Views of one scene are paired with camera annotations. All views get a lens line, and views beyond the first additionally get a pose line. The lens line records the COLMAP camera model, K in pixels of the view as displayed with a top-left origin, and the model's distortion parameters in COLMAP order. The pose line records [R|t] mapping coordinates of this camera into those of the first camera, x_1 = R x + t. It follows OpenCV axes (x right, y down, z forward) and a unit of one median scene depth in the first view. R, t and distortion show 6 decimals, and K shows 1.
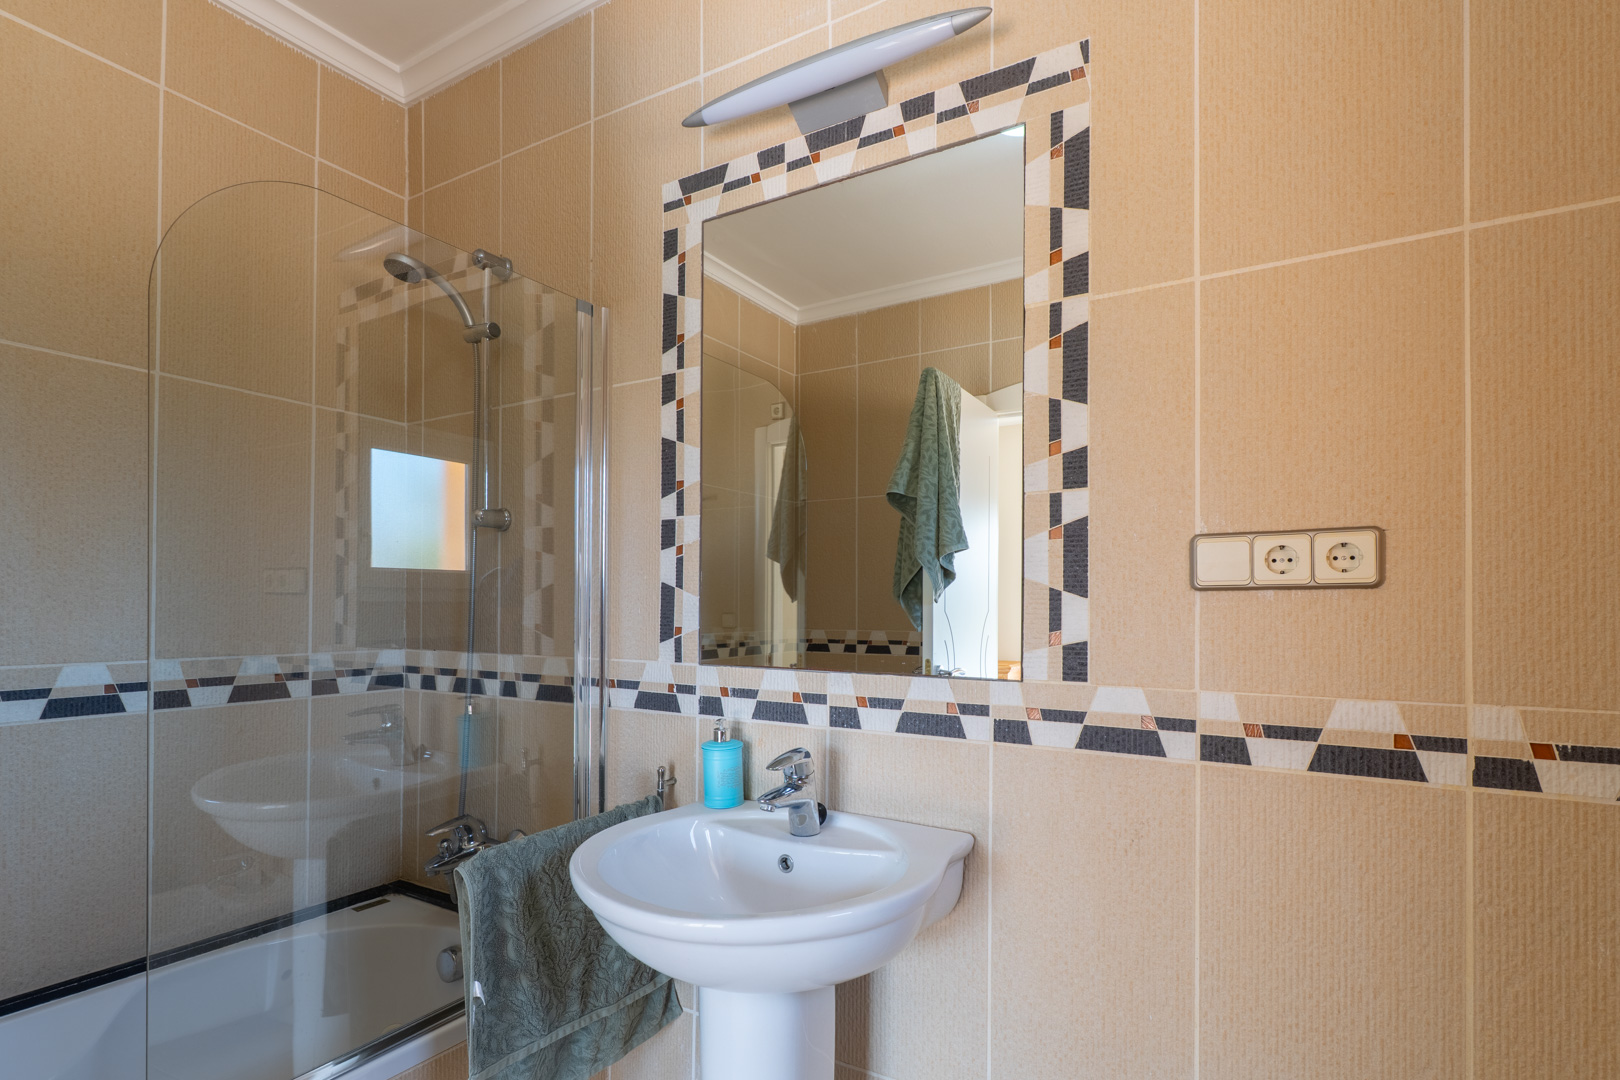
lens RADIAL K [[801.3, 0, 805.0], [0, 801.3, 601.0], [0, 0, 1]] dist [0.001560, 0.000242]
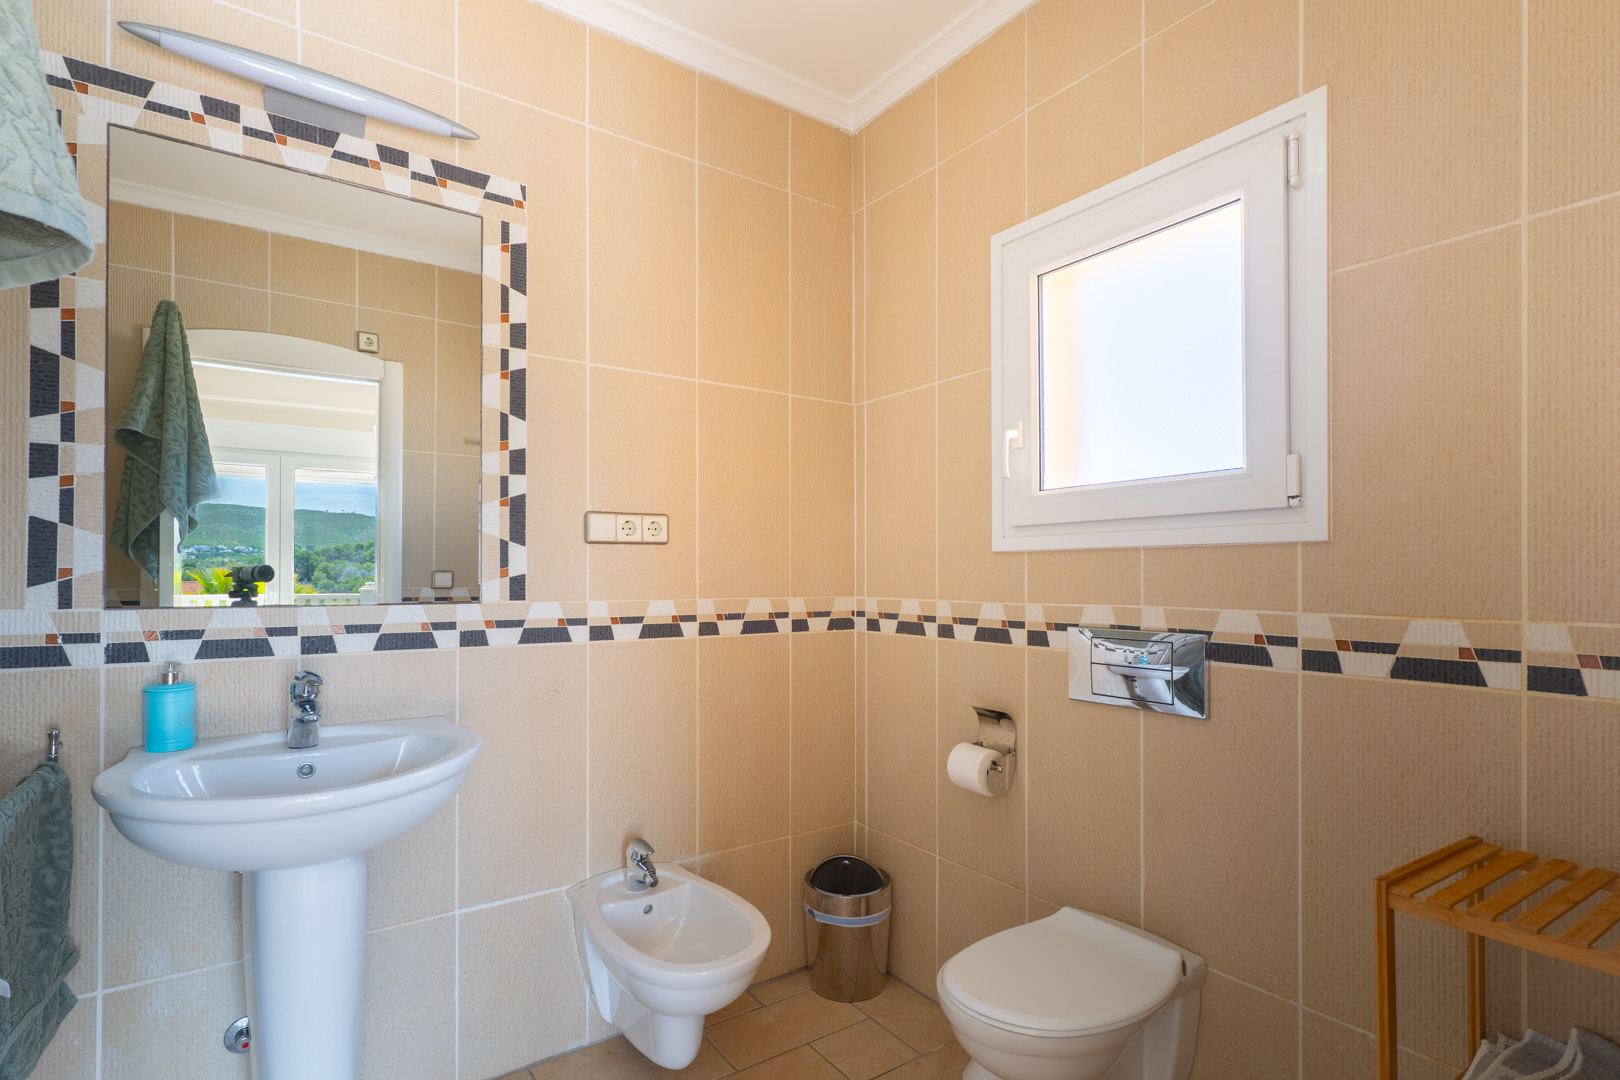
lens RADIAL K [[797.1, 0, 817.3], [0, 797.1, 572.3], [0, 0, 1]] dist [0.001618, 0.000534]
pose [[0.399761, 0.000588, 0.916619, -0.809423], [-0.004836, 0.999987, 0.001468, 0.040198], [-0.916606, -0.005020, 0.399759, -0.132413]]
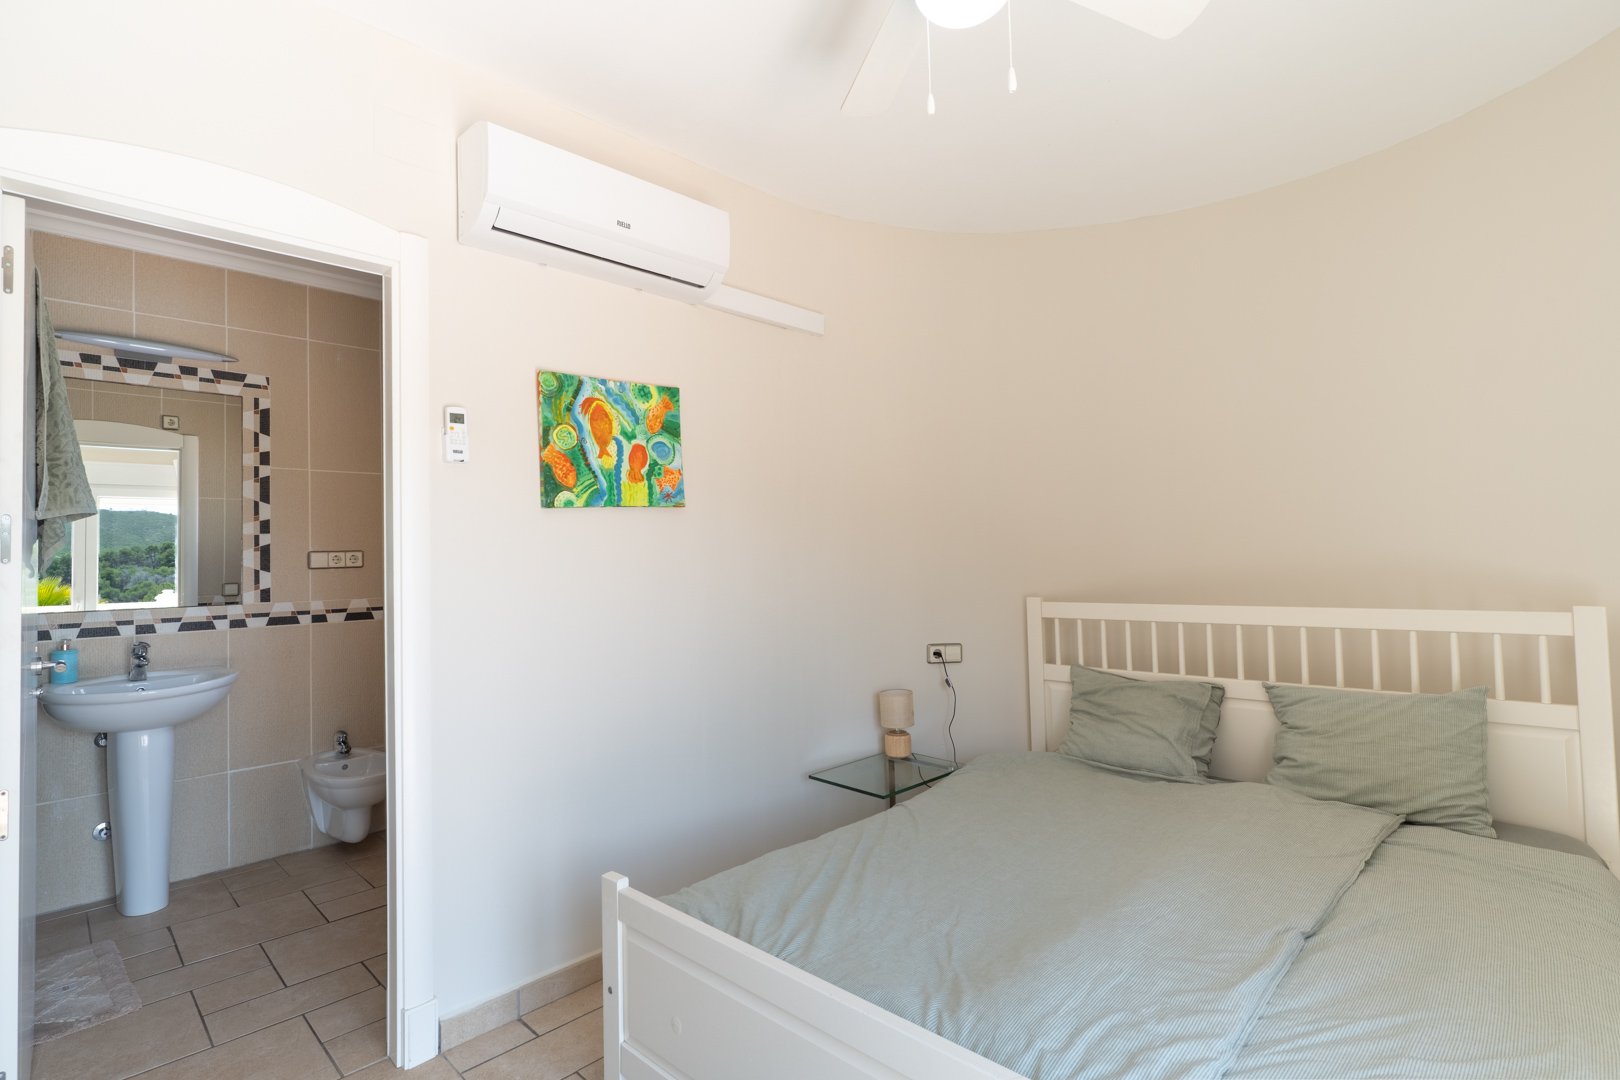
lens RADIAL K [[777.4, 0, 803.0], [0, 777.4, 535.3], [0, 0, 1]] dist [0.000120, -0.000201]
pose [[0.234890, 0.023905, 0.971728, -1.827776], [0.023320, 0.999271, -0.030220, -0.007542], [-0.971742, 0.029759, 0.234161, -1.442064]]
